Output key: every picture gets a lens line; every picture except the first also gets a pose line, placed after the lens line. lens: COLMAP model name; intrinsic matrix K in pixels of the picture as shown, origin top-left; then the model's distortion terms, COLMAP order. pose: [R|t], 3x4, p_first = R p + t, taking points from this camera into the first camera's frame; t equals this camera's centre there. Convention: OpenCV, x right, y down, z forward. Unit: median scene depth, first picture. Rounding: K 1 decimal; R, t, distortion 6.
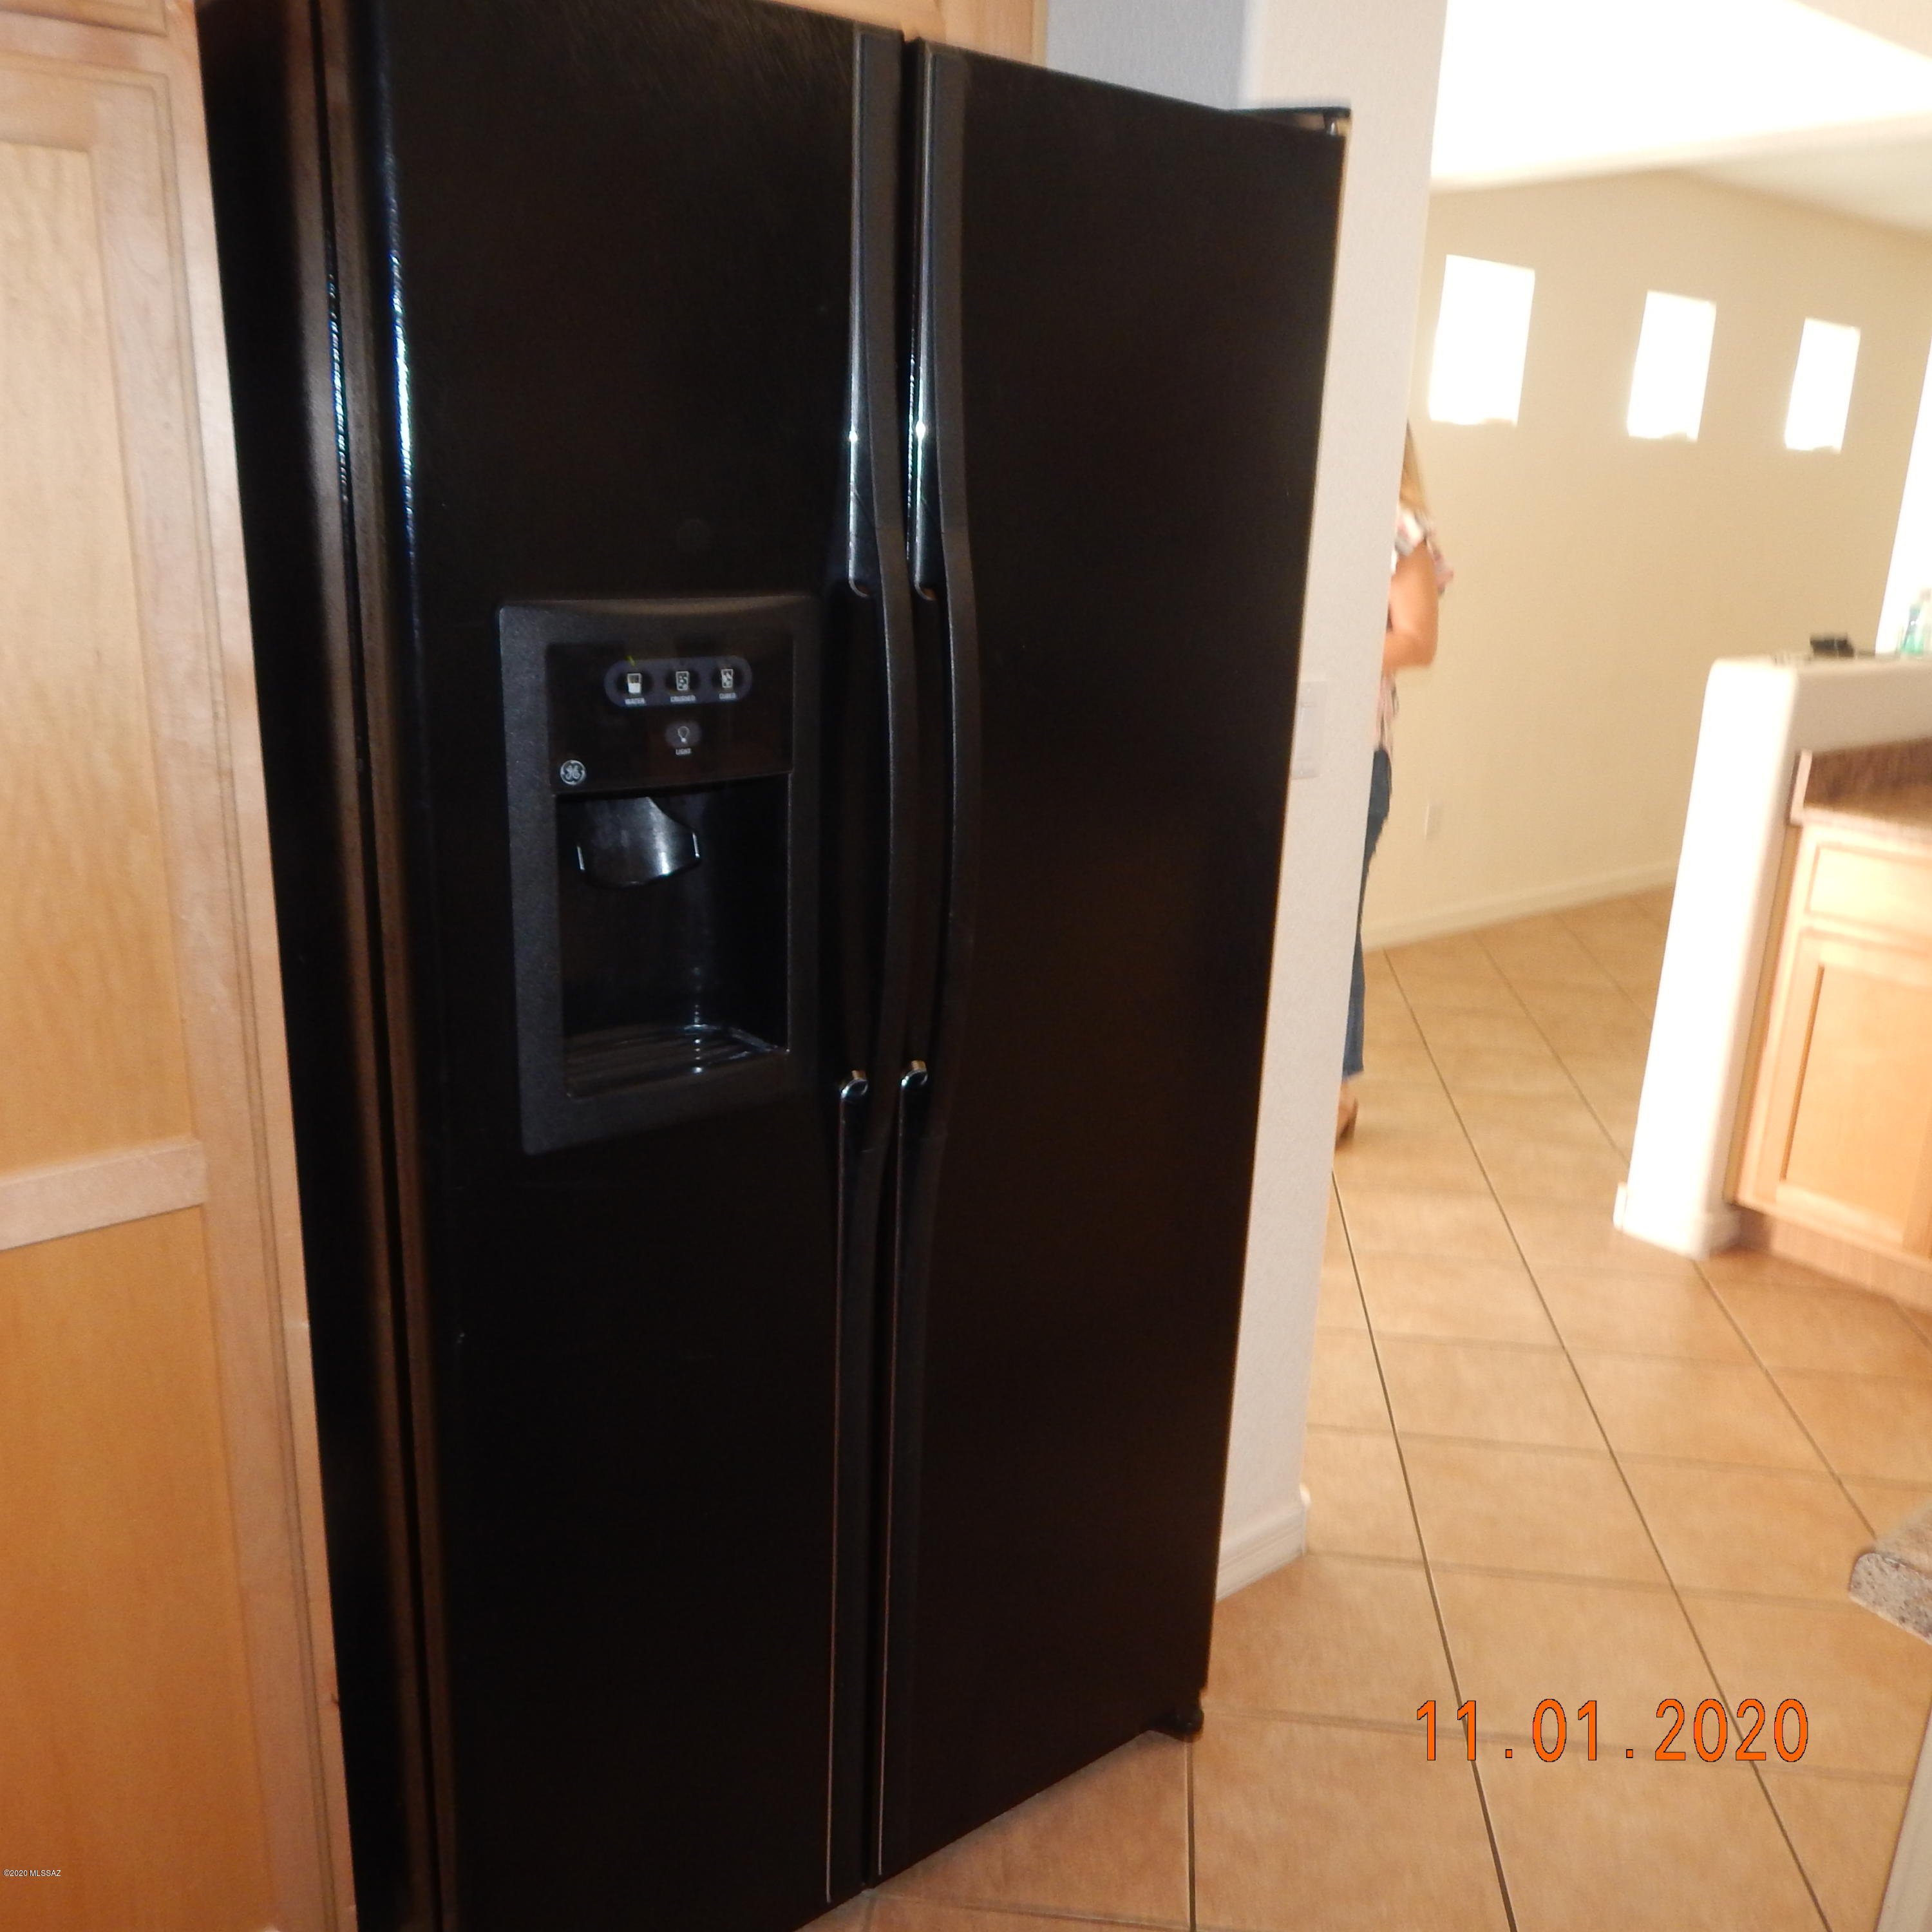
lens RADIAL K [[1723.3, 0, 966.0], [0, 1723.3, 966.0], [0, 0, 1]] dist [0.035985, -0.051485]
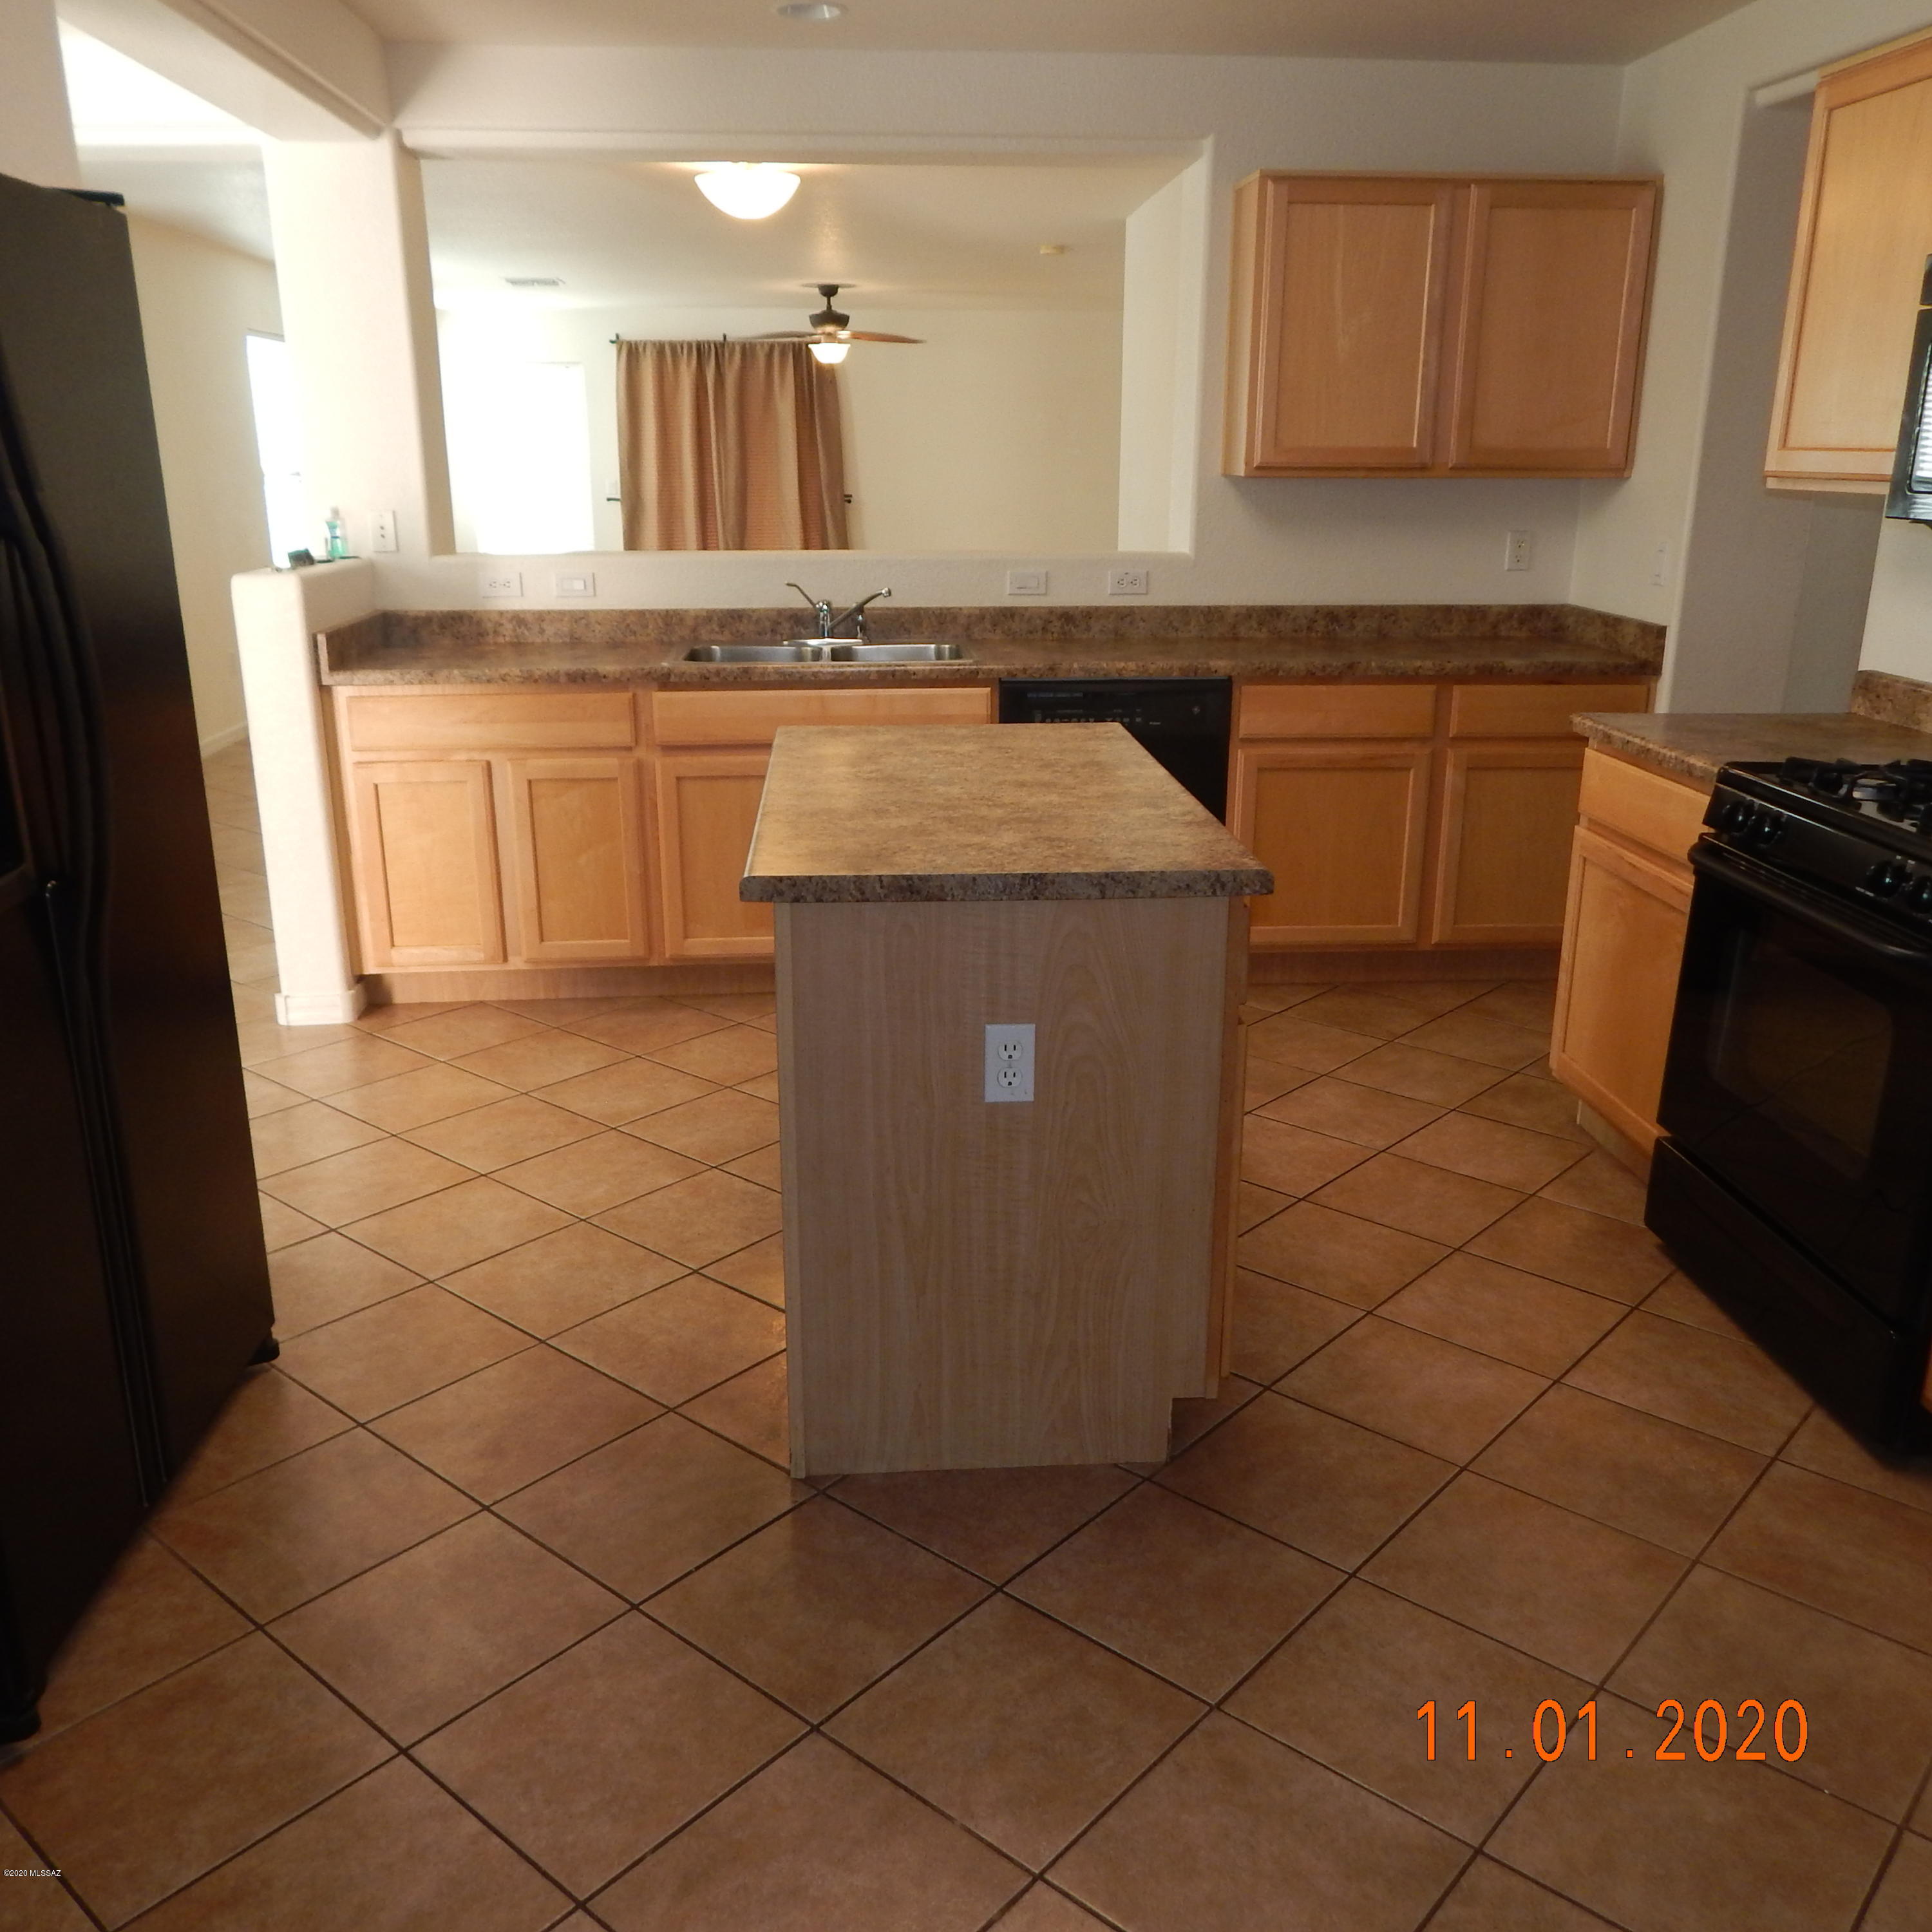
lens RADIAL K [[1723.3, 0, 966.0], [0, 1723.3, 966.0], [0, 0, 1]] dist [0.035985, -0.051485]
pose [[0.569508, -0.276450, 0.774104, -0.345798], [0.254085, 0.954833, 0.154062, 0.044780], [-0.781730, 0.108949, 0.614027, -0.202466]]
